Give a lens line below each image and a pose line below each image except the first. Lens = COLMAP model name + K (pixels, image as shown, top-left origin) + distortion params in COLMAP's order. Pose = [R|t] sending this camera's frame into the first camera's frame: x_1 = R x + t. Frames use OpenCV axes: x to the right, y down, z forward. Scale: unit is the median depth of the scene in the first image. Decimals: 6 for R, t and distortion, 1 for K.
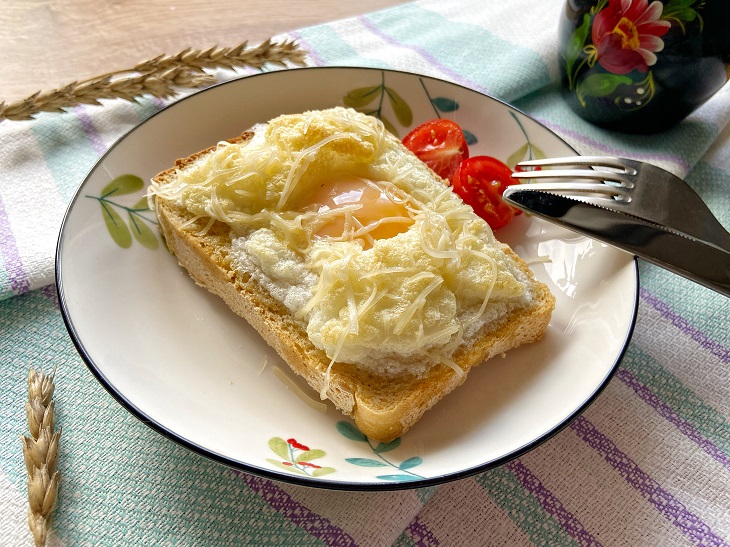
lens RADIAL K [[551.8, 0, 350.8], [0, 551.8, 257.9], [0, 0, 1]] dist [0.099730, -0.142640]
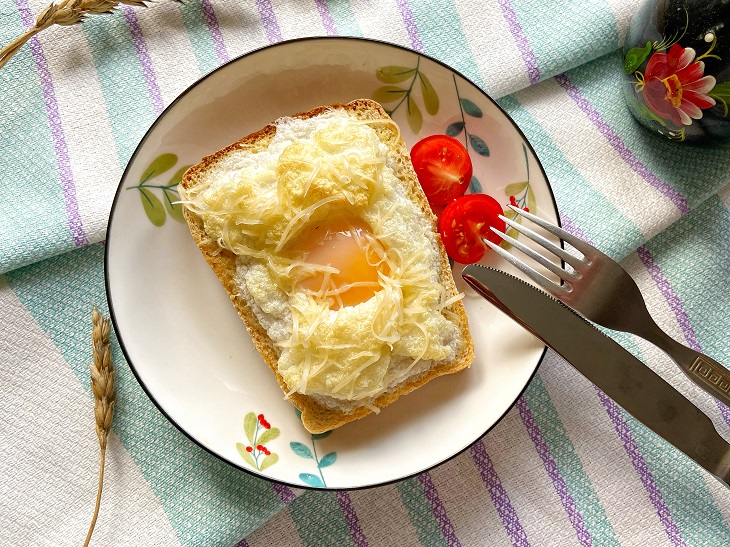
lens RADIAL K [[551.8, 0, 360.5], [0, 551.8, 269.3], [0, 0, 1]] dist [0.099730, -0.142640]
pose [[0.974343, 0.221085, -0.042165, 0.119335], [-0.168039, 0.839204, 0.517203, -0.751901], [0.149731, -0.496848, 0.854823, -0.047302]]
